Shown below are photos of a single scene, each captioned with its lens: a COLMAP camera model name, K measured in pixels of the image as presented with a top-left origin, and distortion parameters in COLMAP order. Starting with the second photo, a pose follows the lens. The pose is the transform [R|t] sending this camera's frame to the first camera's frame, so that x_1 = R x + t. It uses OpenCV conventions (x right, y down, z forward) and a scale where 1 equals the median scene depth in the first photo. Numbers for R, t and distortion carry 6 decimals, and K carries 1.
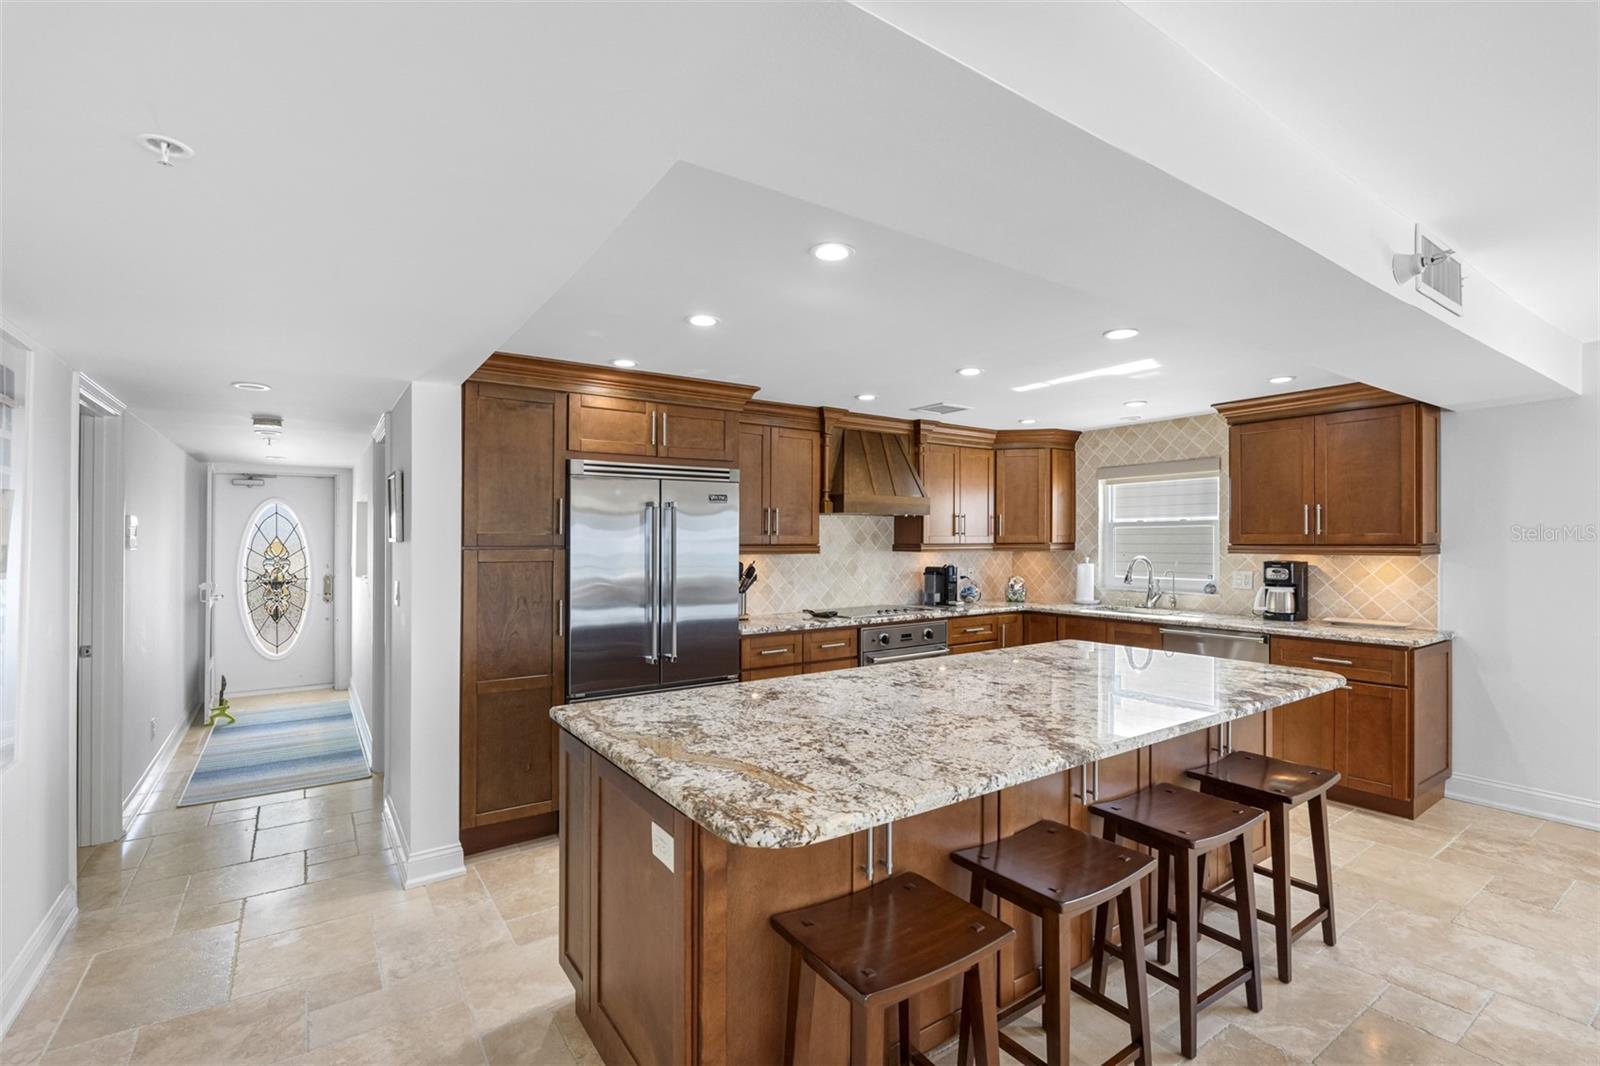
lens RADIAL K [[718.9, 0, 806.4], [0, 718.9, 539.9], [0, 0, 1]] dist [-0.004619, 0.000743]
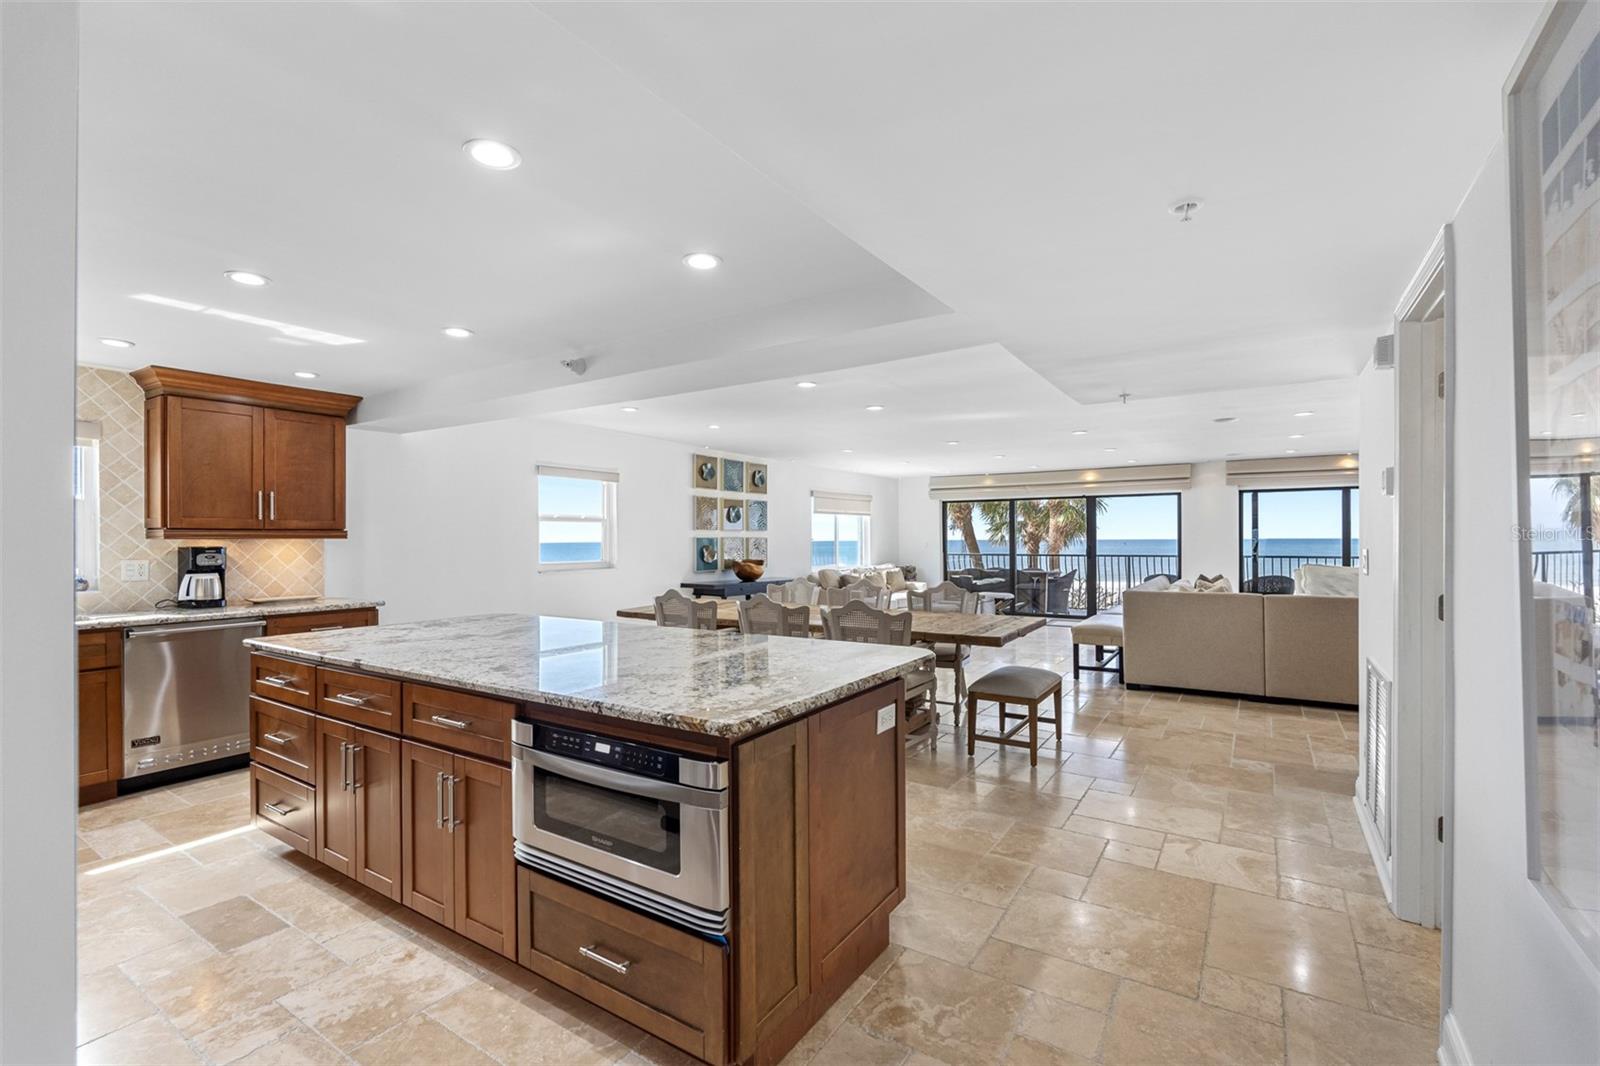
lens RADIAL K [[718.9, 0, 807.1], [0, 718.9, 537.8], [0, 0, 1]] dist [-0.004619, 0.000743]
pose [[-0.389102, 0.006902, 0.921169, -0.485944], [0.008280, 0.999958, -0.003995, 0.025104], [-0.921157, 0.006073, -0.389143, 0.562663]]
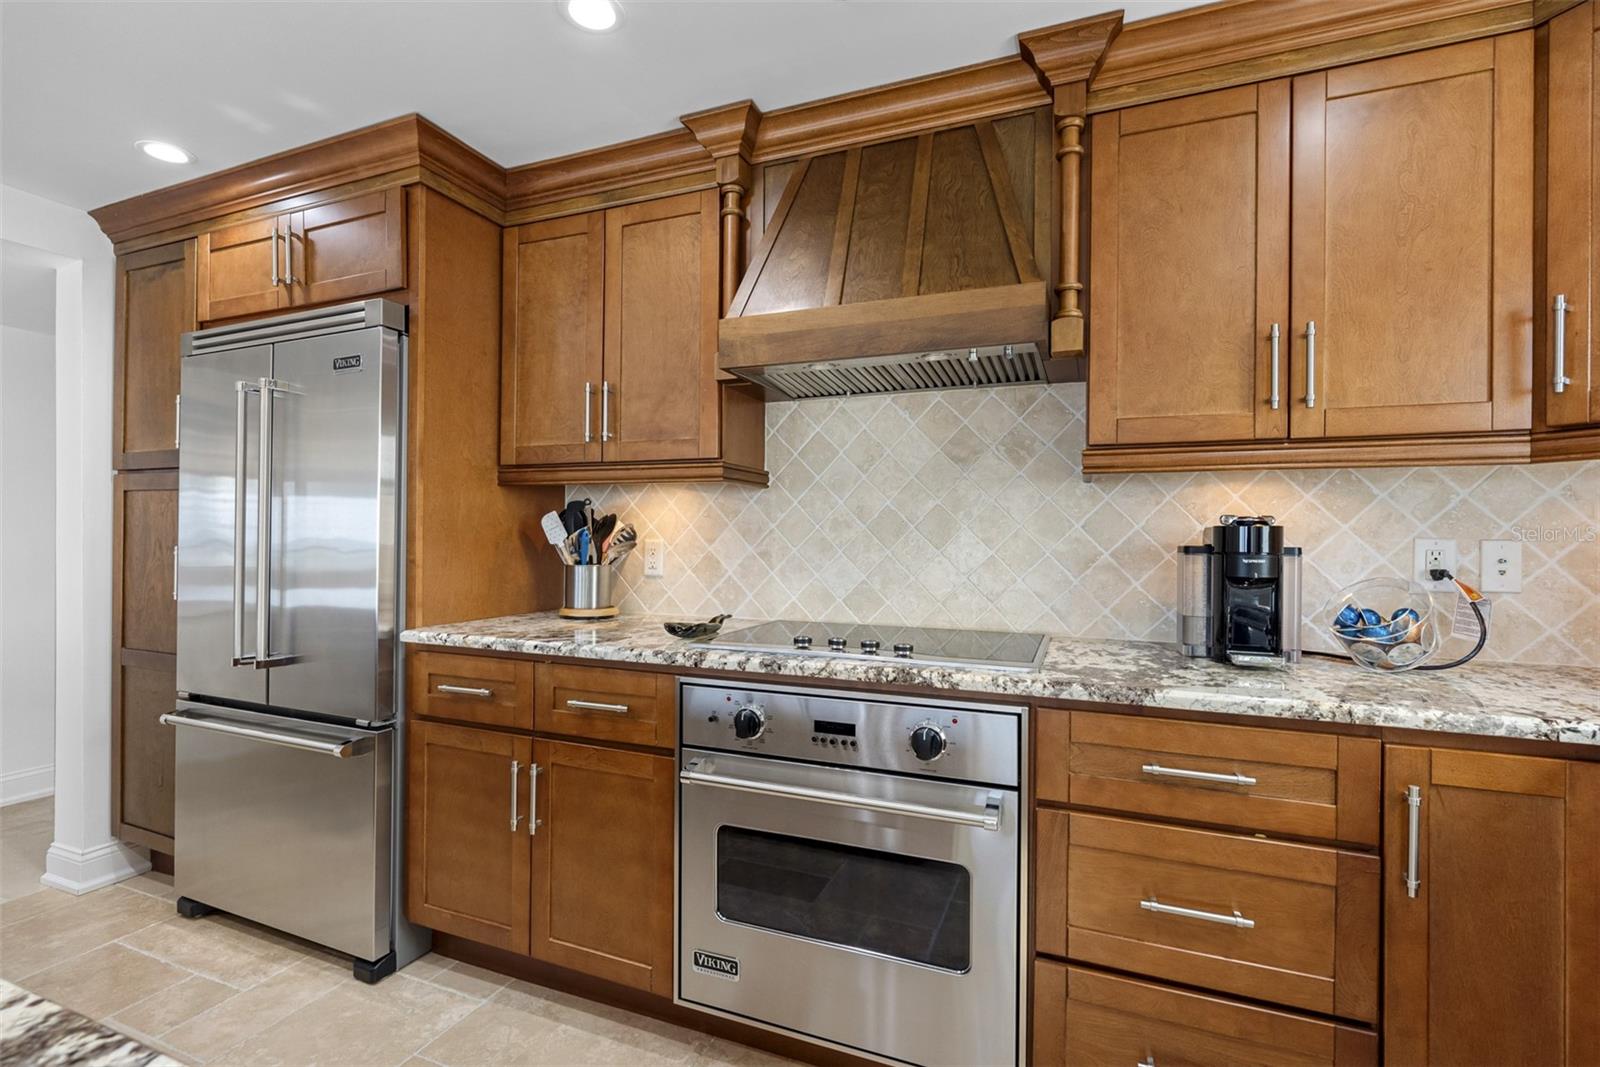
lens RADIAL K [[718.9, 0, 809.4], [0, 718.9, 547.2], [0, 0, 1]] dist [-0.004619, 0.000743]
pose [[0.555576, 0.021689, -0.831183, 0.372444], [-0.007981, 0.999753, 0.020753, 0.045516], [0.831427, -0.004896, 0.555612, 0.778083]]
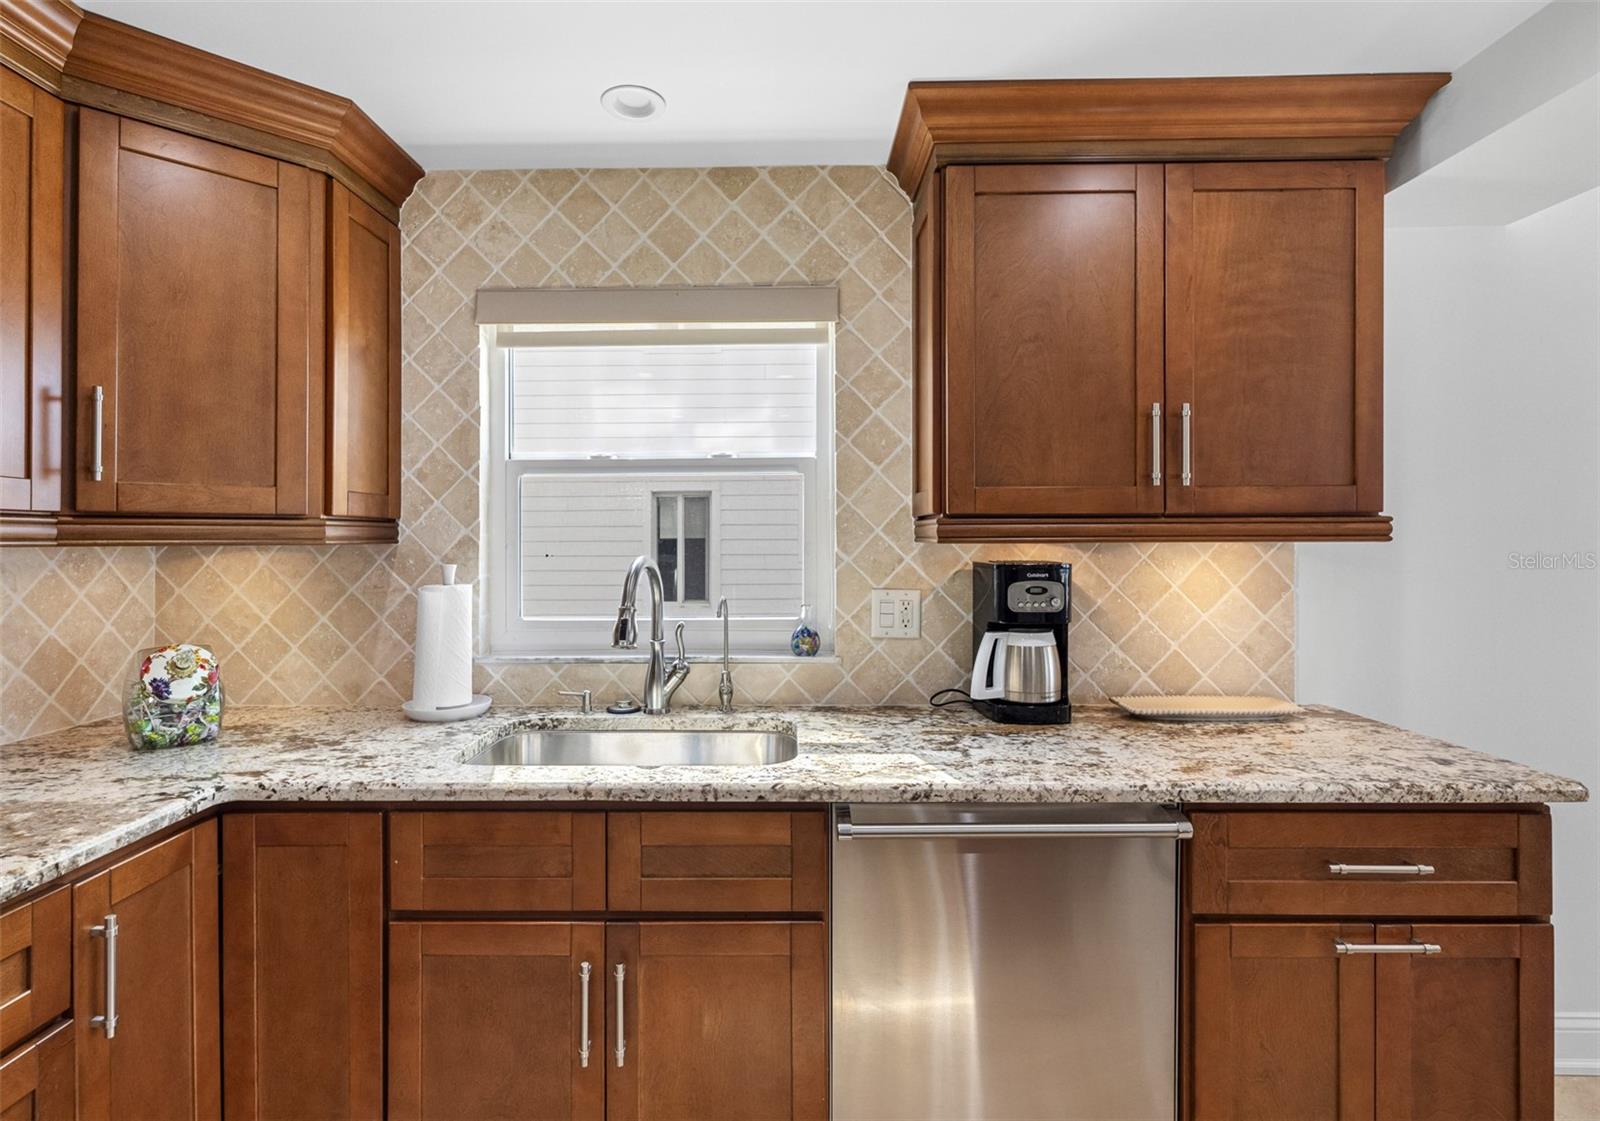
lens RADIAL K [[792.9, 0, 759.2], [0, 792.9, 537.2], [0, 0, 1]] dist [-0.002335, -0.000999]
pose [[0.590765, 0.002779, 0.806839, 0.217513], [0.001985, 0.999986, -0.004898, 0.016121], [-0.806841, 0.004496, 0.590751, 0.775935]]
